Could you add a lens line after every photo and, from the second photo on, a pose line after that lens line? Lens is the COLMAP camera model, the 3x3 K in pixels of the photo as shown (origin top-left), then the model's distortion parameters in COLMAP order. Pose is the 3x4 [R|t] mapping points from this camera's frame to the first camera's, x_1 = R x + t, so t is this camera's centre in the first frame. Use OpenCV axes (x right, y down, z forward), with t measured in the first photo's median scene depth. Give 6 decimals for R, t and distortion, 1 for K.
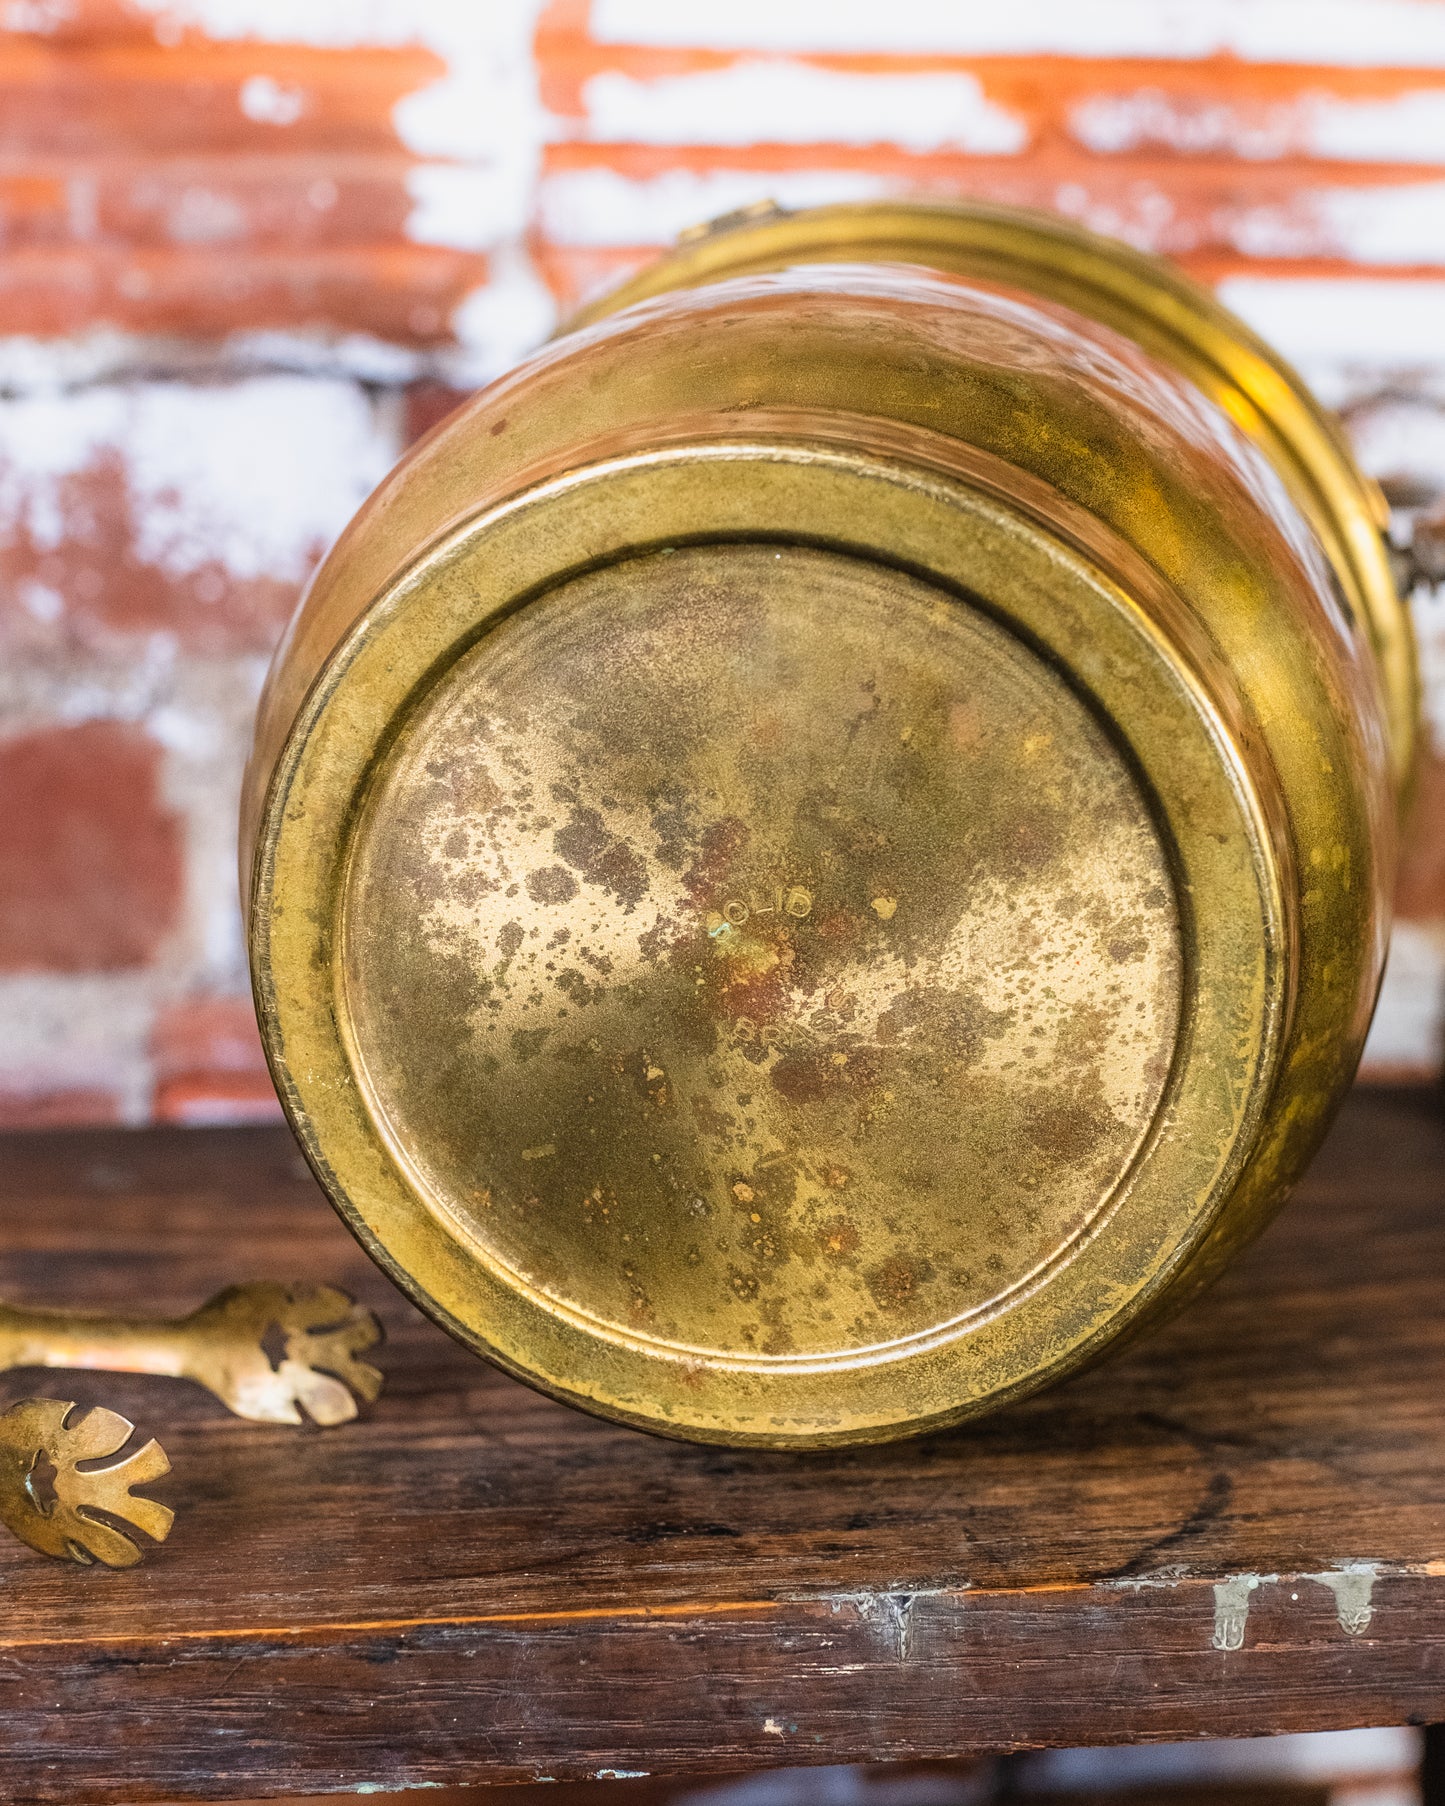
lens RADIAL K [[3122.3, 0, 720.7], [0, 3122.3, 938.8], [0, 0, 1]] dist [-0.110634, -0.022422]
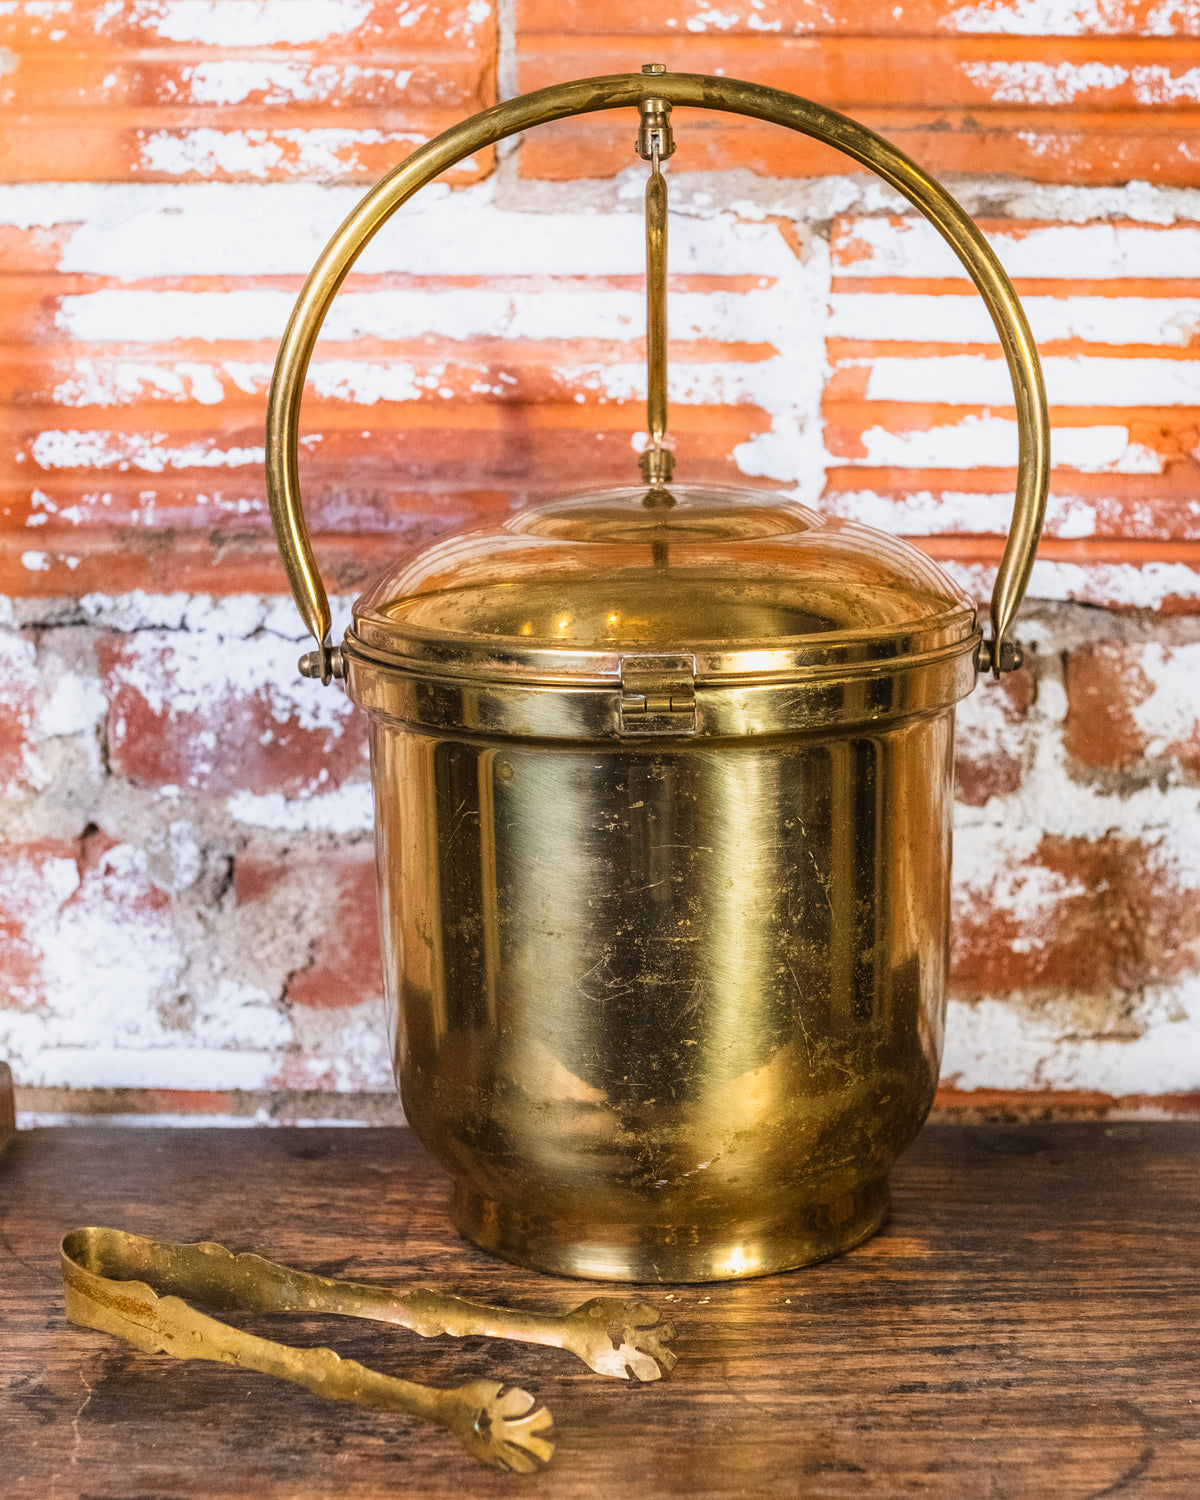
lens RADIAL K [[2860.8, 0, 637.6], [0, 2860.8, 793.1], [0, 0, 1]] dist [-0.146074, 0.227357]
pose [[0.986967, 0.028140, -0.158441, 0.129319], [-0.022285, 0.999006, 0.038608, -0.269304], [0.159370, -0.034574, 0.986613, -0.644070]]
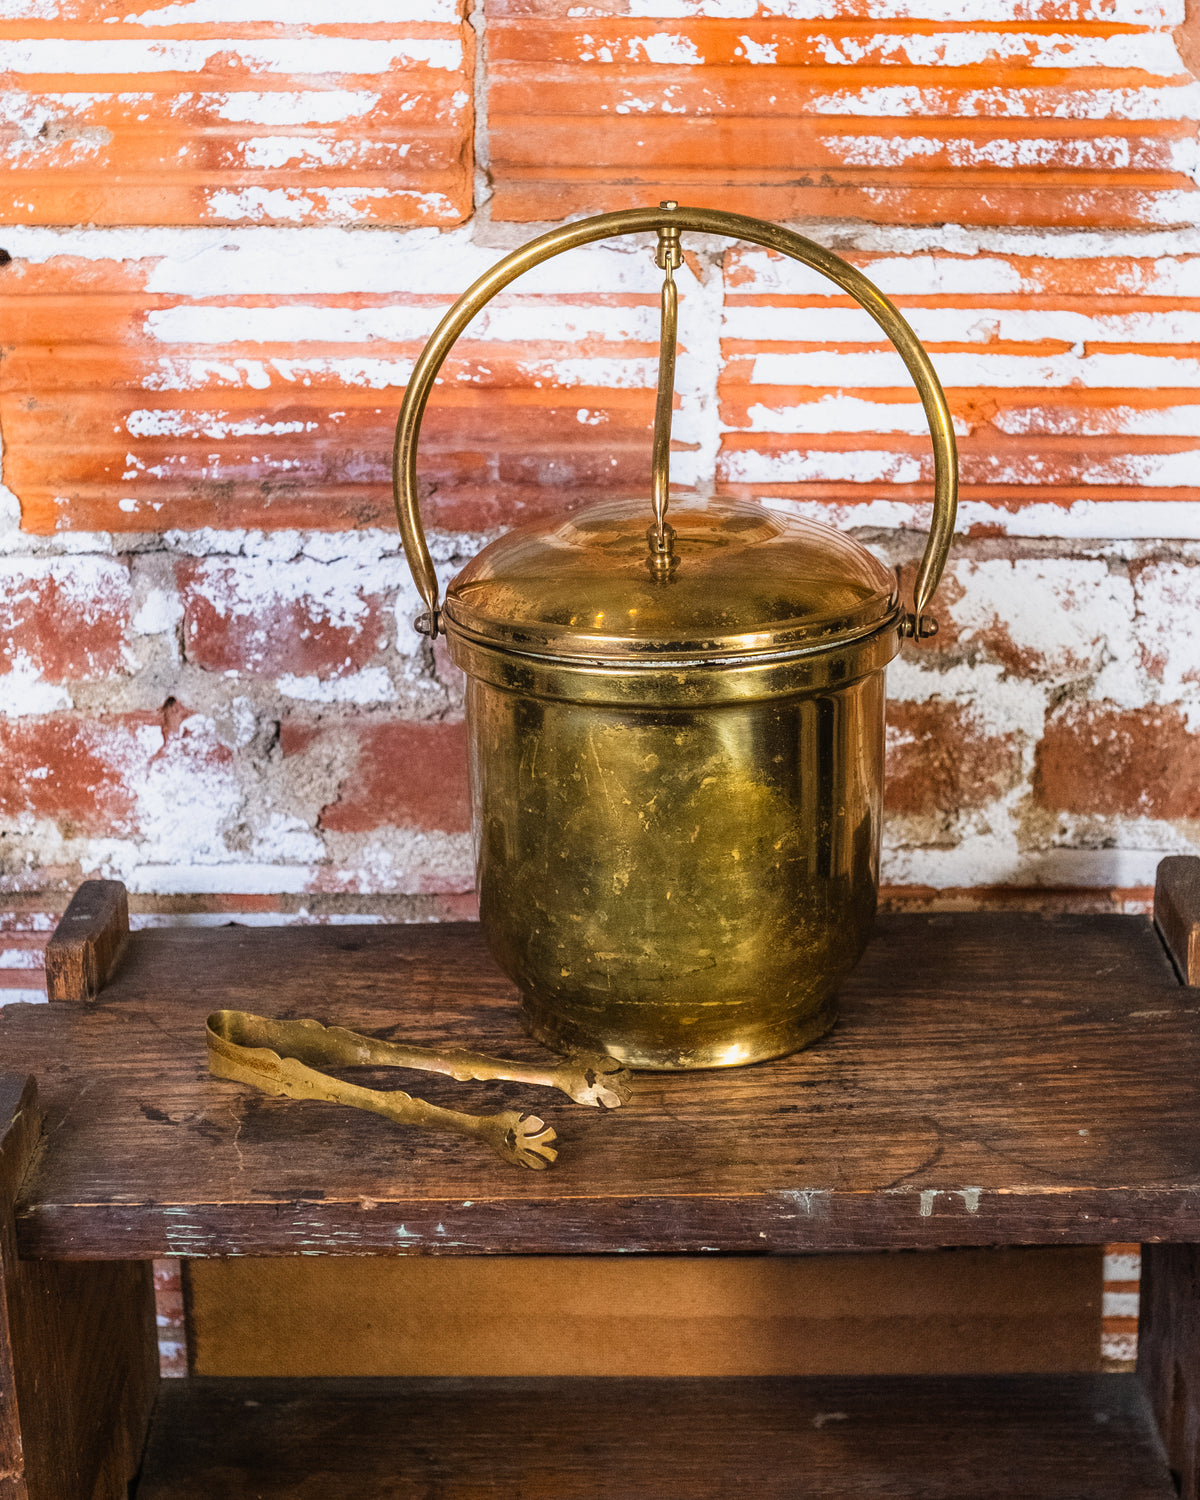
lens RADIAL K [[3113.0, 0, 598.1], [0, 3113.0, 752.6], [0, 0, 1]] dist [-0.138137, 0.165422]
pose [[0.991959, 0.029057, -0.123176, 0.203303], [-0.012139, 0.990643, 0.135938, -0.569464], [0.125973, -0.133350, 0.983030, -1.760222]]
